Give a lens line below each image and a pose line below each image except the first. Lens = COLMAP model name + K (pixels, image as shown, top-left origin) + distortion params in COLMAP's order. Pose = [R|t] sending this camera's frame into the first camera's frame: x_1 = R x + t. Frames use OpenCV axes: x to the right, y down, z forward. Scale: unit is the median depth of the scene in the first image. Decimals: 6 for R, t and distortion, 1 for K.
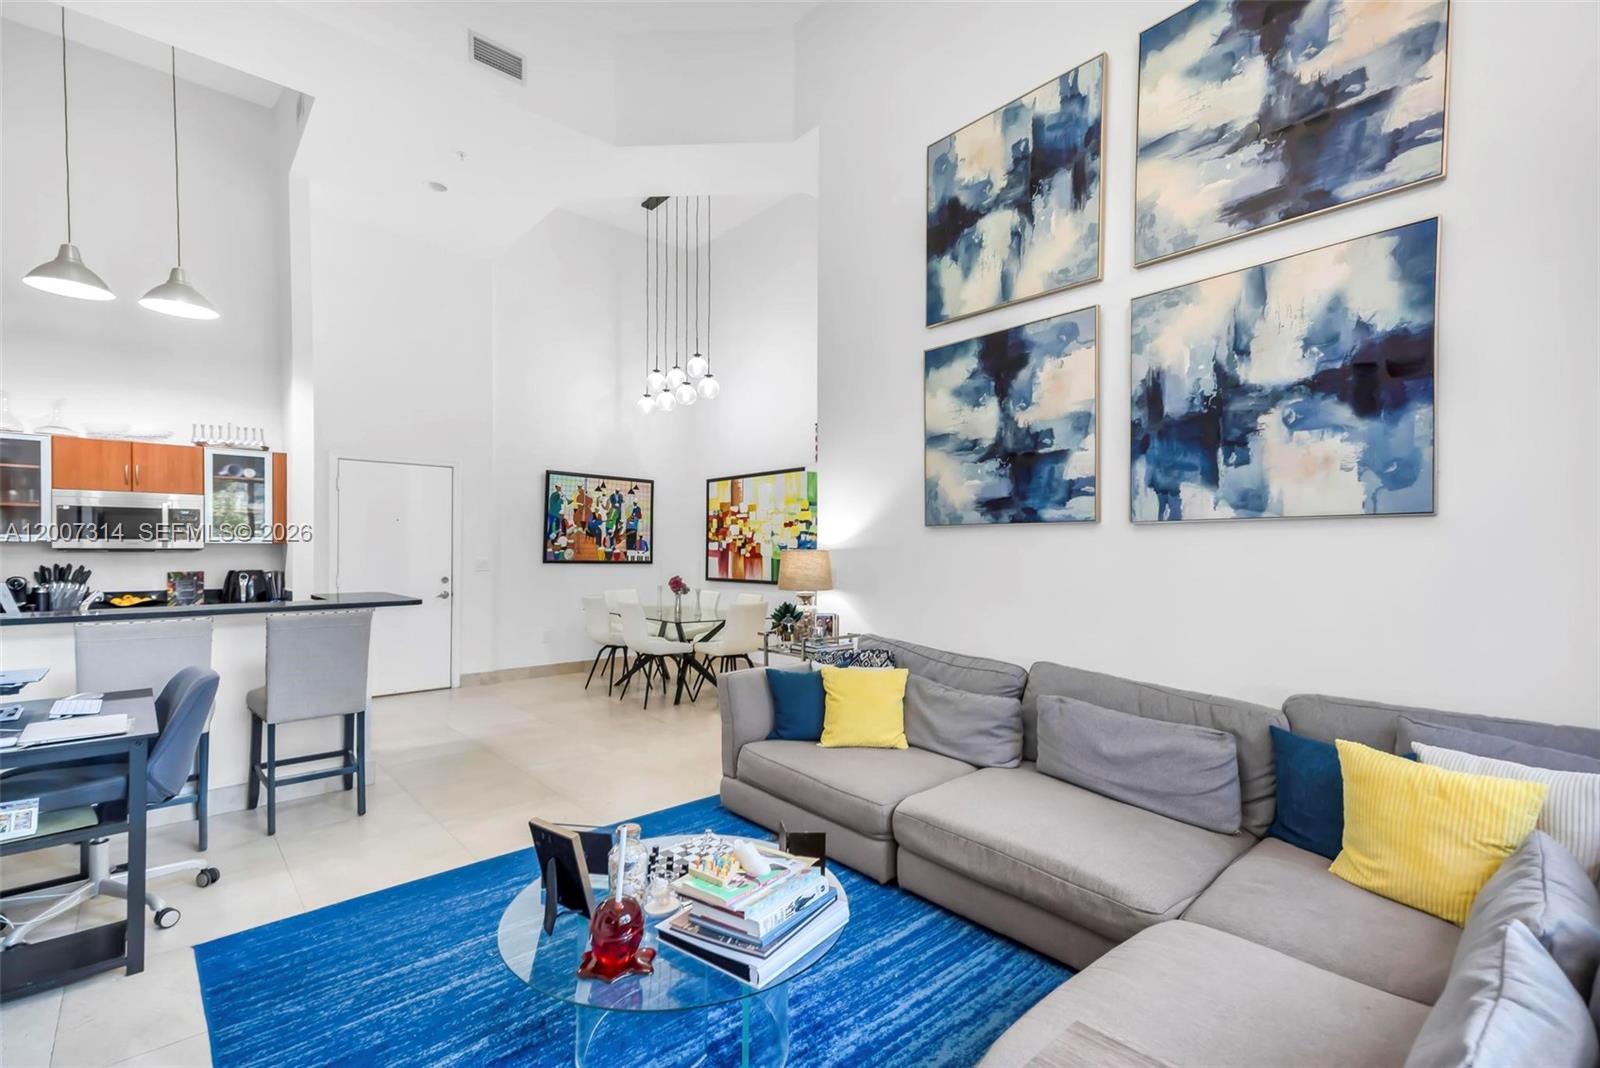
lens RADIAL K [[727.9, 0, 800.0], [0, 727.9, 534.0], [0, 0, 1]] dist [0.019198, 0.000512]
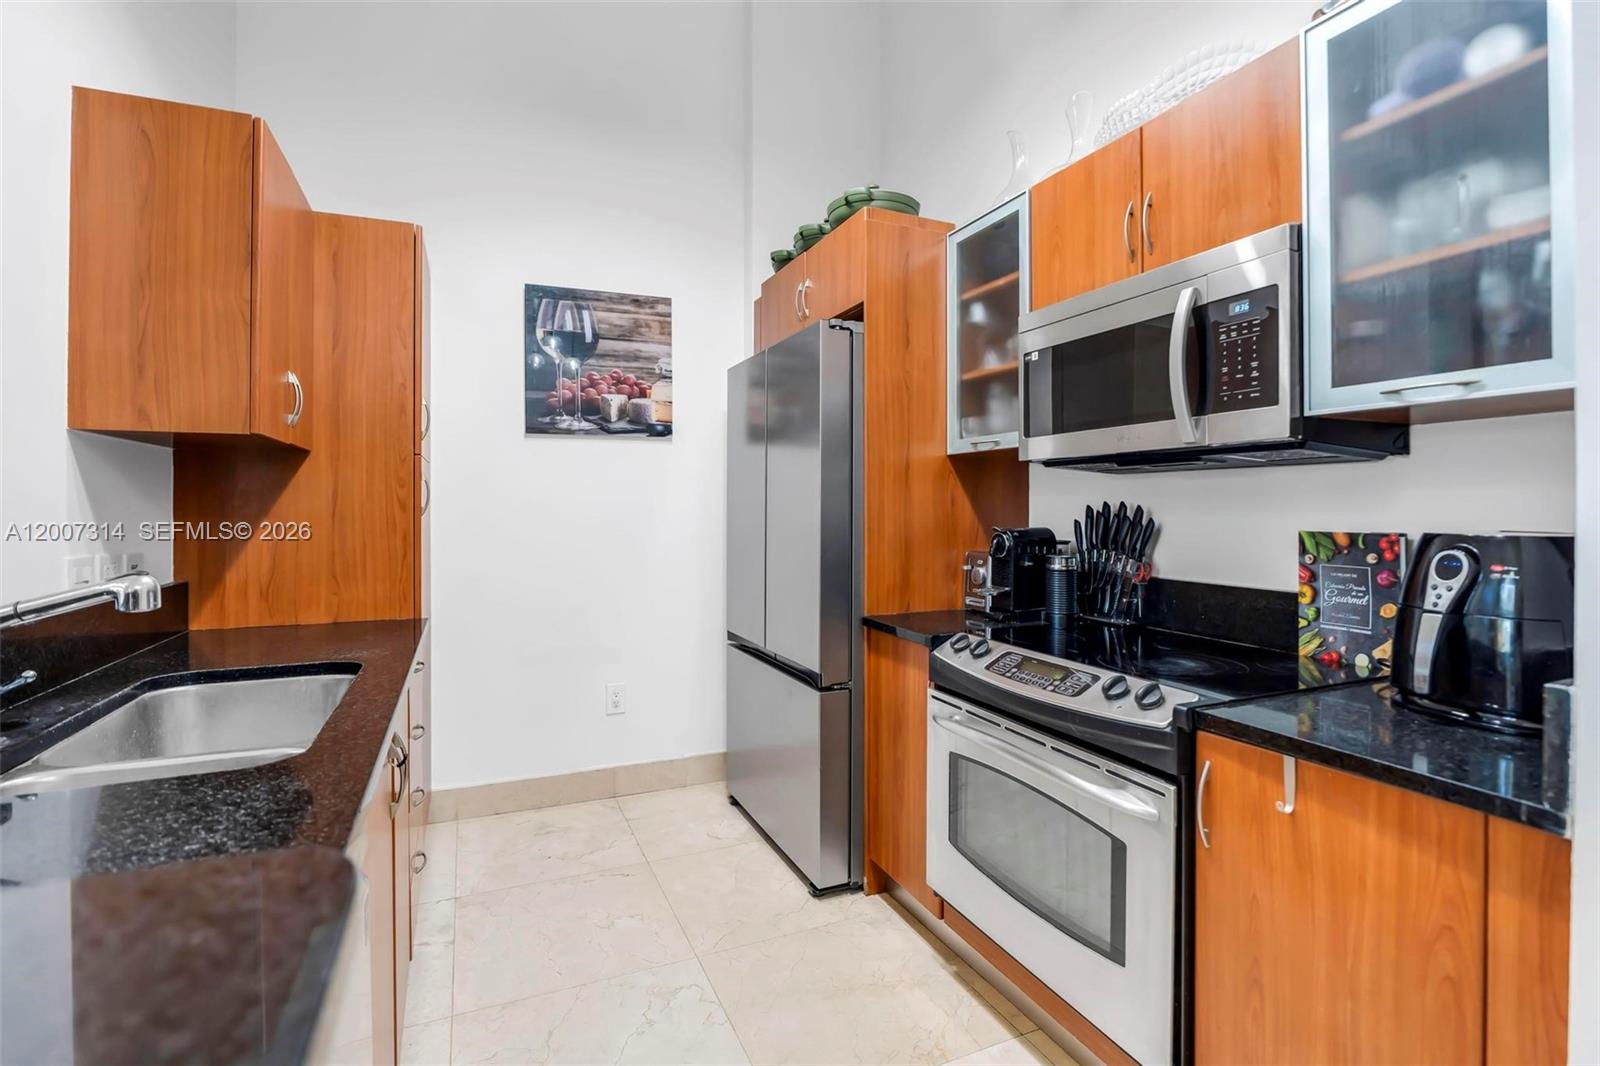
lens RADIAL K [[750.6, 0, 799.6], [0, 750.6, 513.4], [0, 0, 1]] dist [-0.012986, 0.000592]
pose [[-0.315386, 0.000868, -0.948963, -0.509735], [0.007033, 0.999974, -0.001423, 0.043502], [0.948937, -0.007123, -0.315384, 0.904706]]
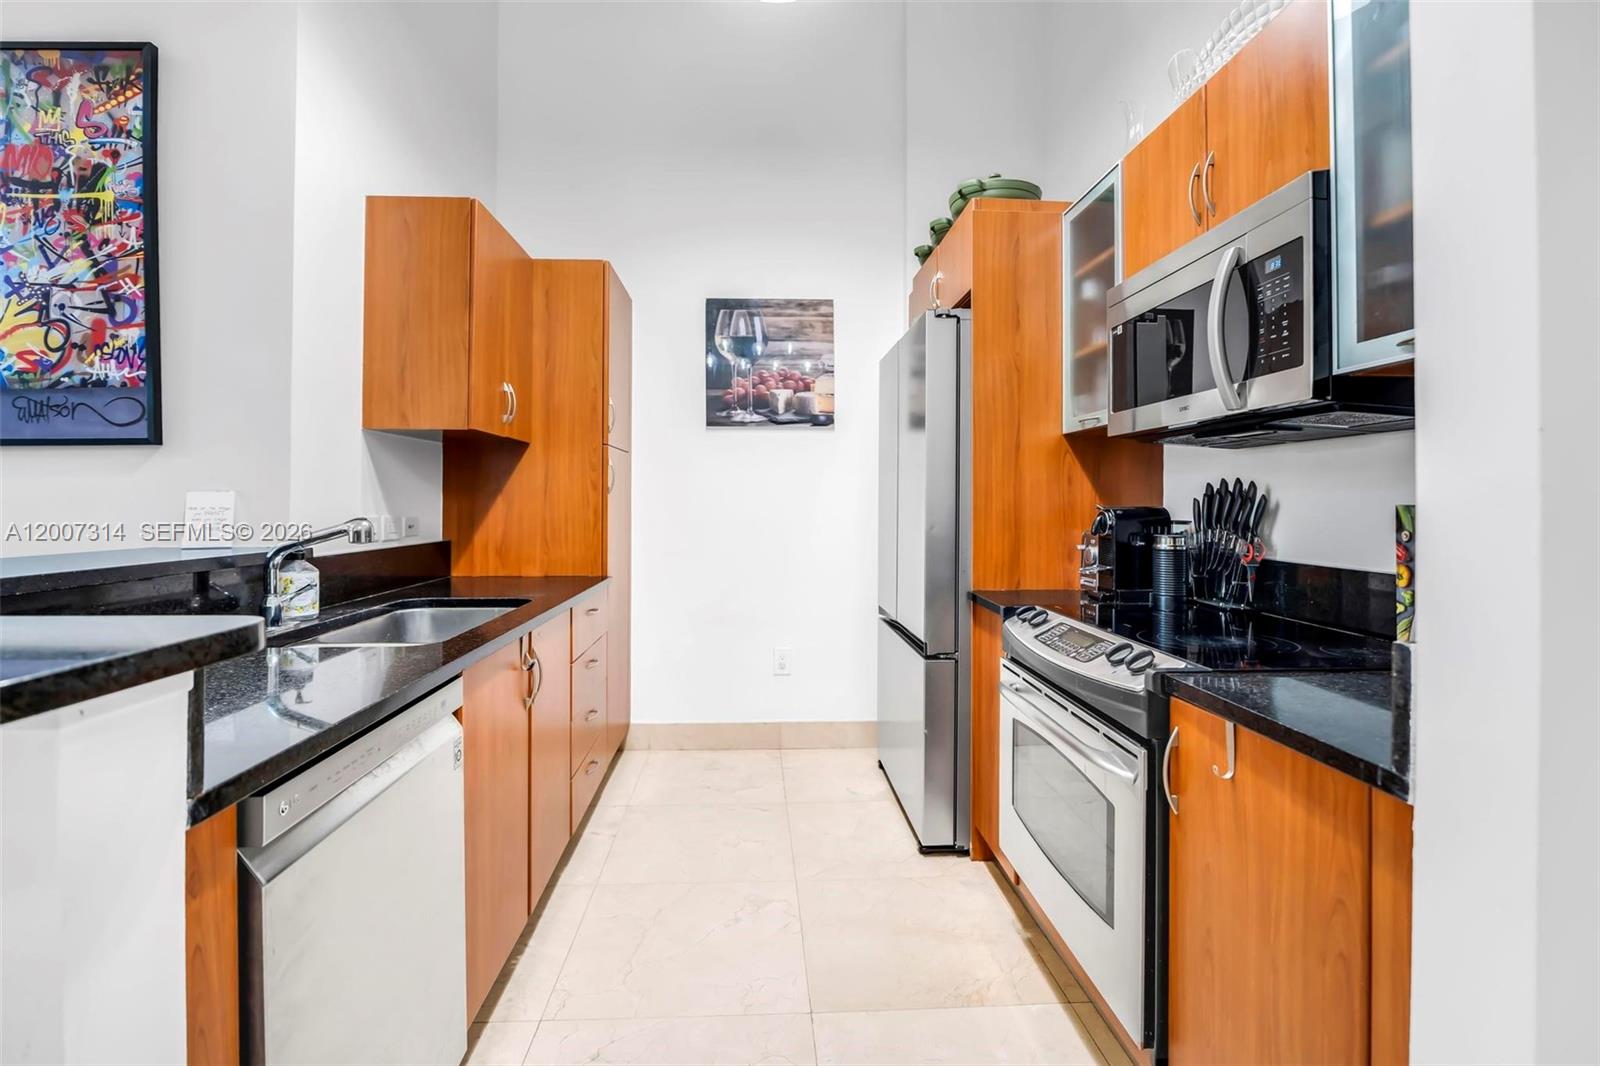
lens RADIAL K [[750.3, 0, 799.7], [0, 750.3, 503.7], [0, 0, 1]] dist [-0.013721, -0.000165]
pose [[-0.624142, -0.007380, -0.781276, -0.516181], [-0.001391, 0.999964, -0.008335, 0.053748], [0.781310, -0.004115, -0.624130, 1.000053]]
